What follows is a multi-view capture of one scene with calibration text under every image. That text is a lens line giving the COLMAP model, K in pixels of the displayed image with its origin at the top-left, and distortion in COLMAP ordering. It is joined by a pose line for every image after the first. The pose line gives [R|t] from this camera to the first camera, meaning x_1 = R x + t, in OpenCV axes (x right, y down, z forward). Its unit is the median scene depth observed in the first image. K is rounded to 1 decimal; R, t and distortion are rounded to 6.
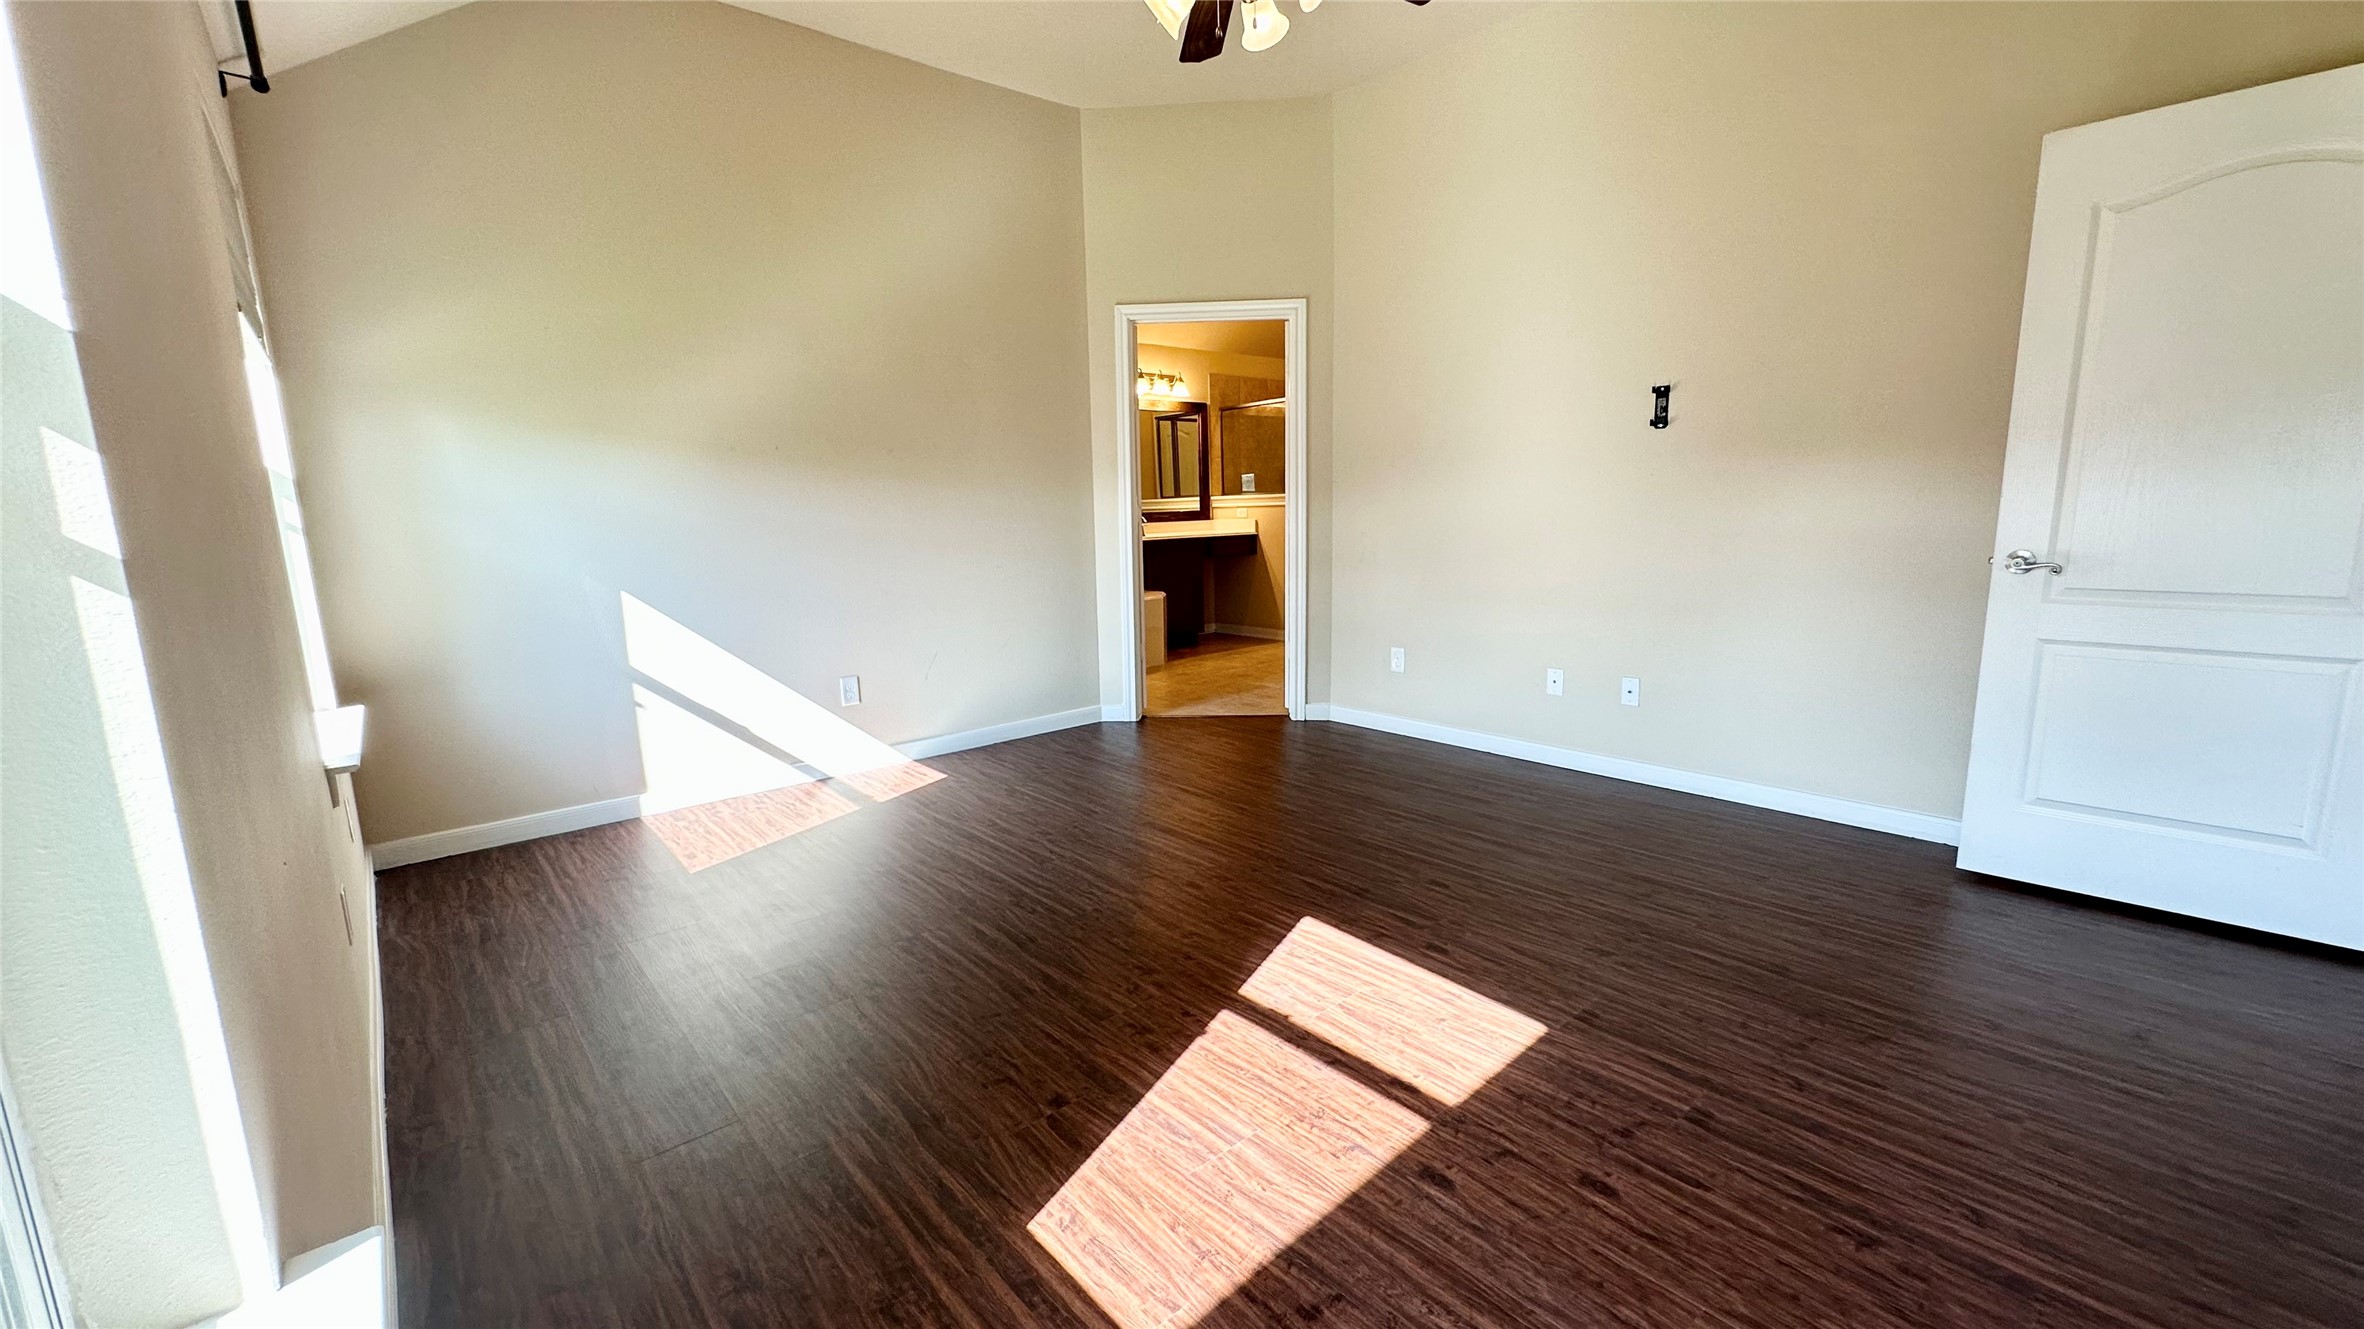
lens RADIAL K [[941.3, 0, 1182.3], [0, 941.3, 665.3], [0, 0, 1]] dist [-0.004106, 0.000895]
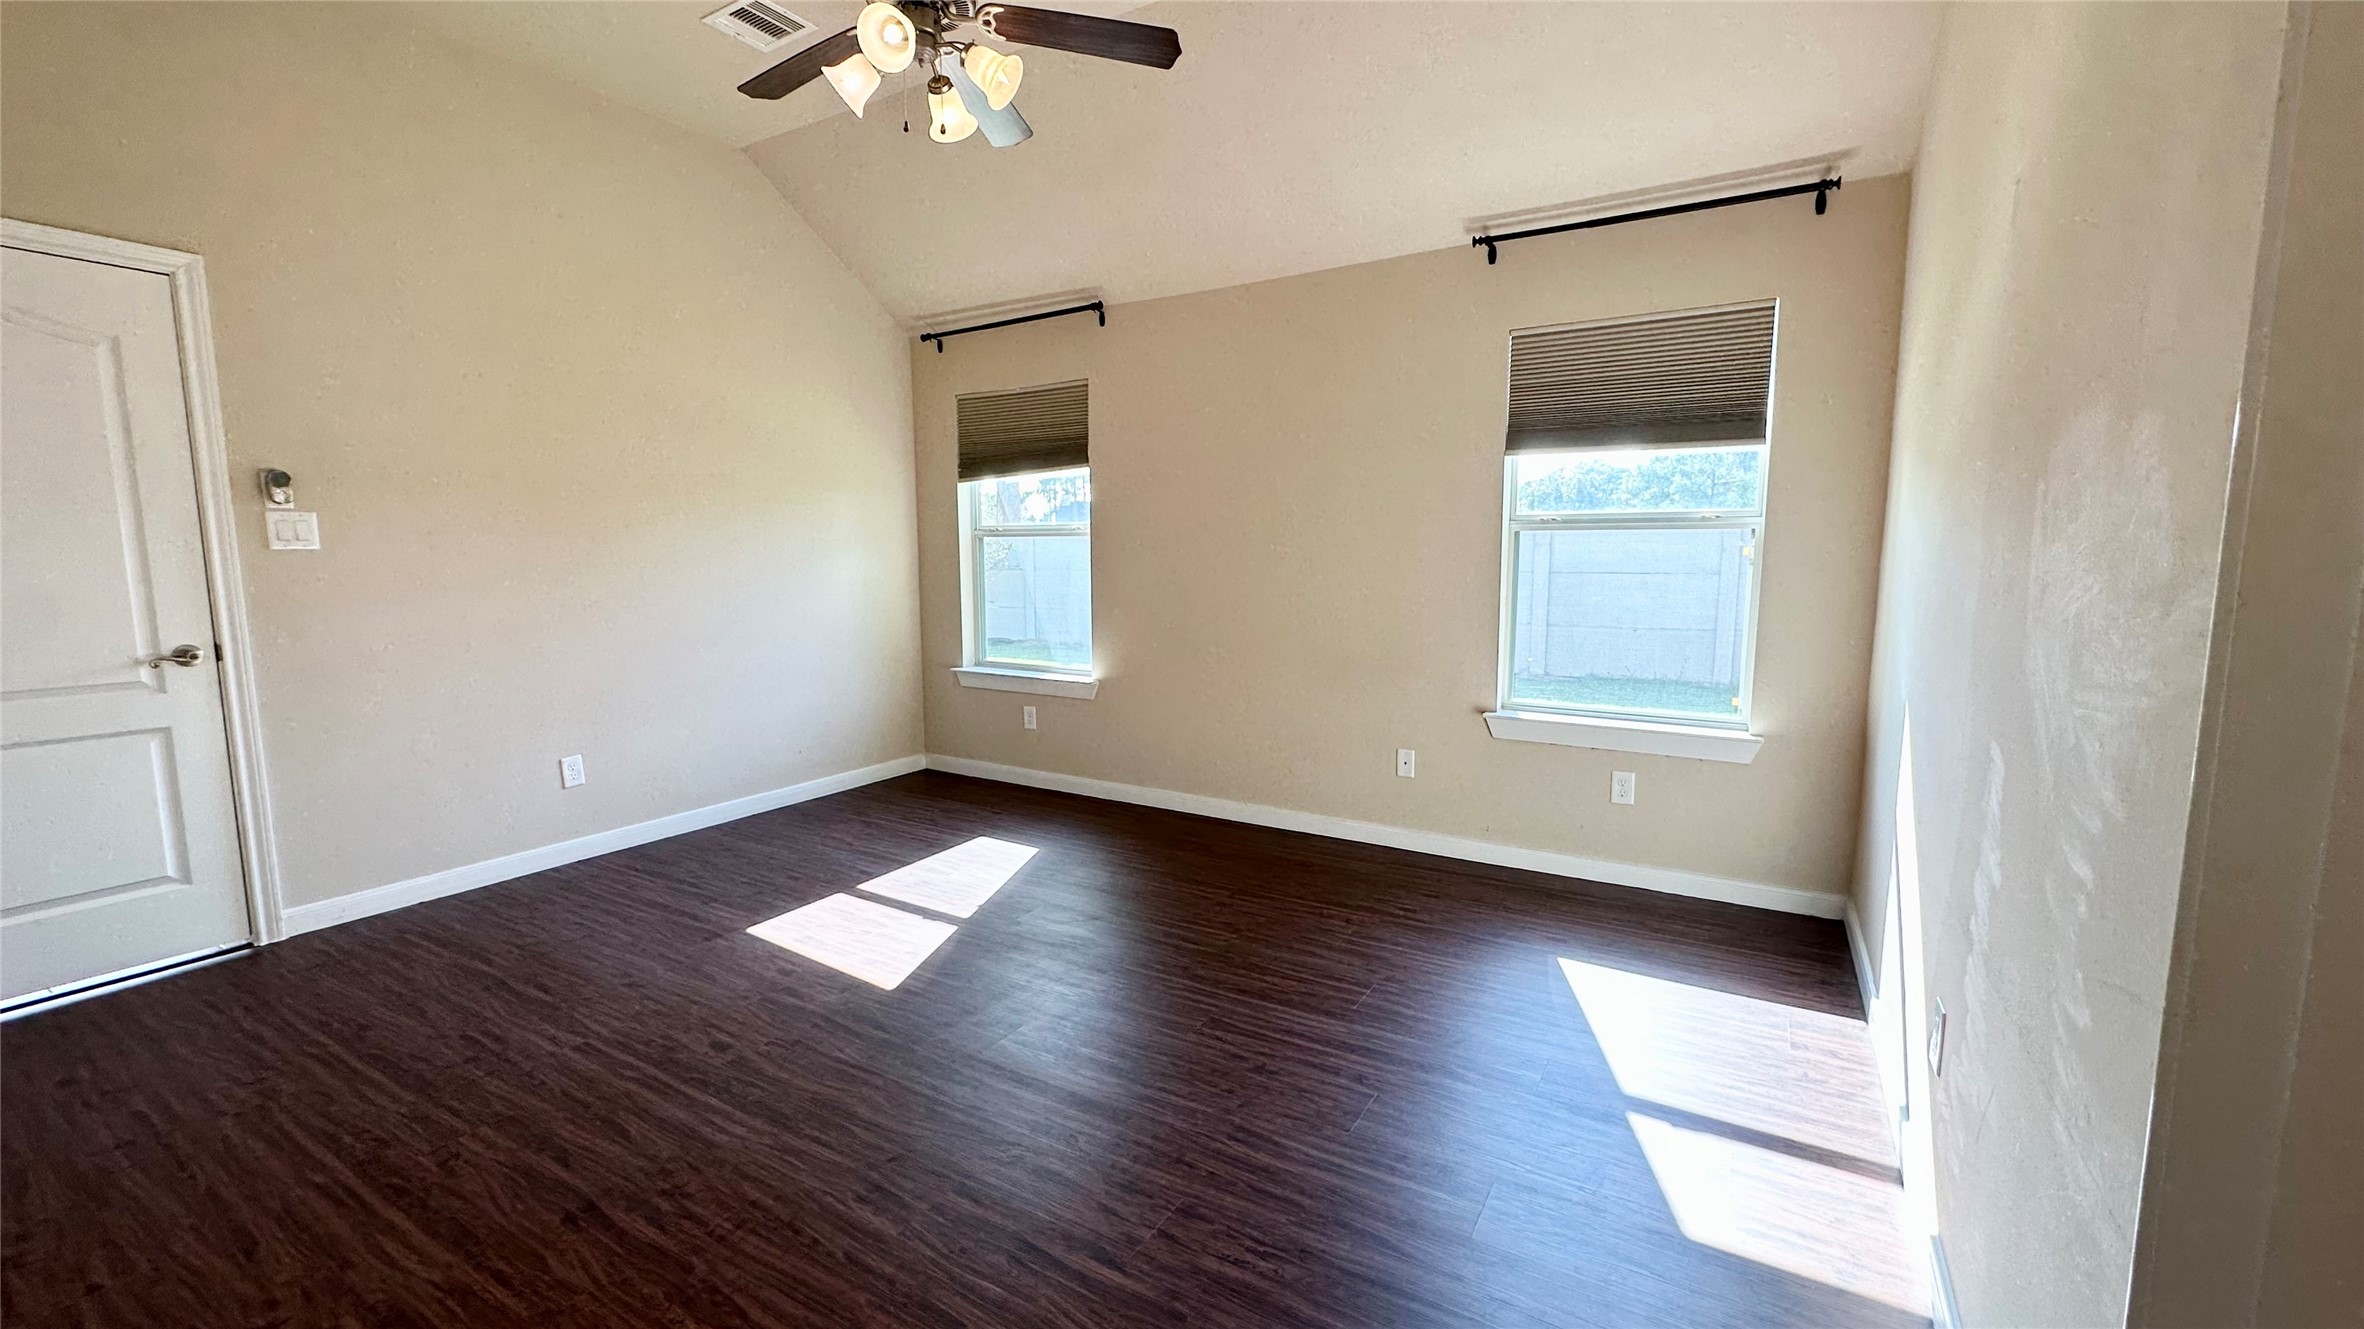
lens RADIAL K [[941.3, 0, 1186.3], [0, 941.3, 663.5], [0, 0, 1]] dist [-0.004106, 0.000895]
pose [[-0.951864, 0.062149, -0.300154, 0.093040], [-0.027773, 0.957714, 0.286377, -0.306330], [0.305260, 0.280928, -0.909888, 1.583708]]
